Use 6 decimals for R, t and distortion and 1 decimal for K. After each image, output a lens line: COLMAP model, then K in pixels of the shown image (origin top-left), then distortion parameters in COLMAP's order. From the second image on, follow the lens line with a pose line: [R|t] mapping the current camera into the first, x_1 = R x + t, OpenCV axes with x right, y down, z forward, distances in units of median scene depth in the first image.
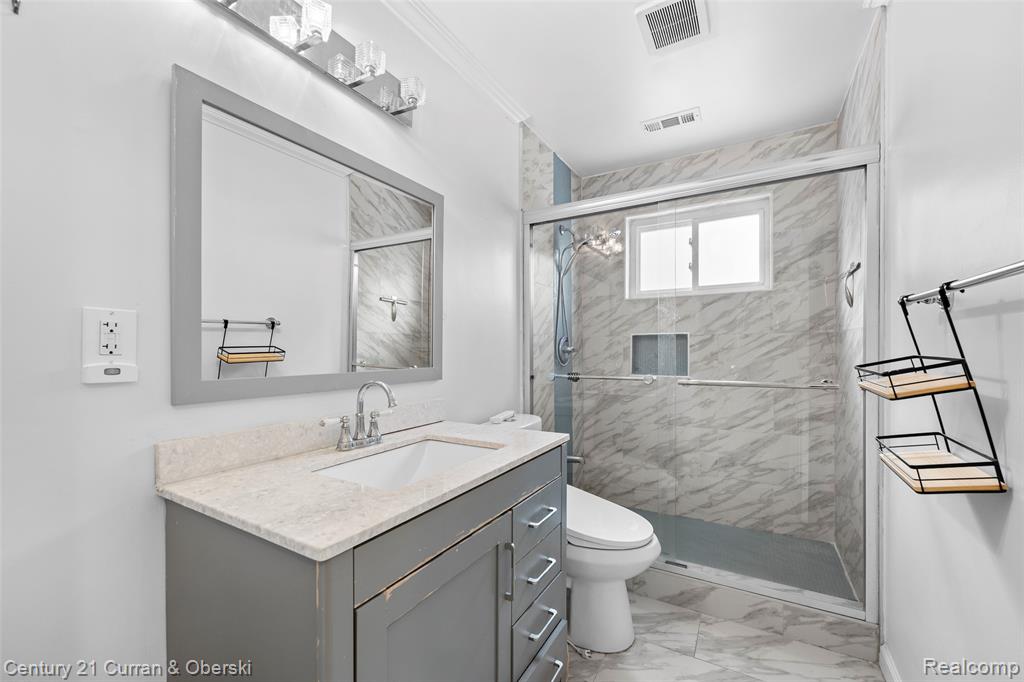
lens RADIAL K [[404.8, 0, 518.0], [0, 404.8, 346.7], [0, 0, 1]] dist [0.000522, 0.000095]
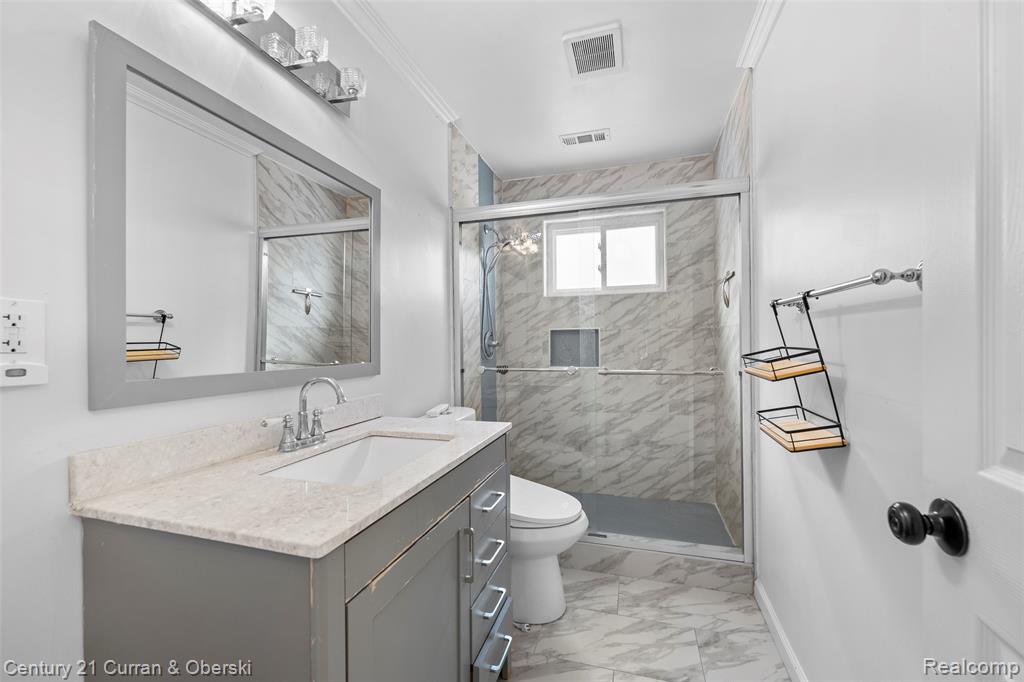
lens RADIAL K [[404.8, 0, 504.7], [0, 404.8, 337.8], [0, 0, 1]] dist [0.000522, 0.000095]
pose [[0.973249, -0.002663, 0.229738, -0.125762], [0.004506, 0.999962, -0.007498, -0.000402], [-0.229709, 0.008332, 0.973224, -0.035808]]
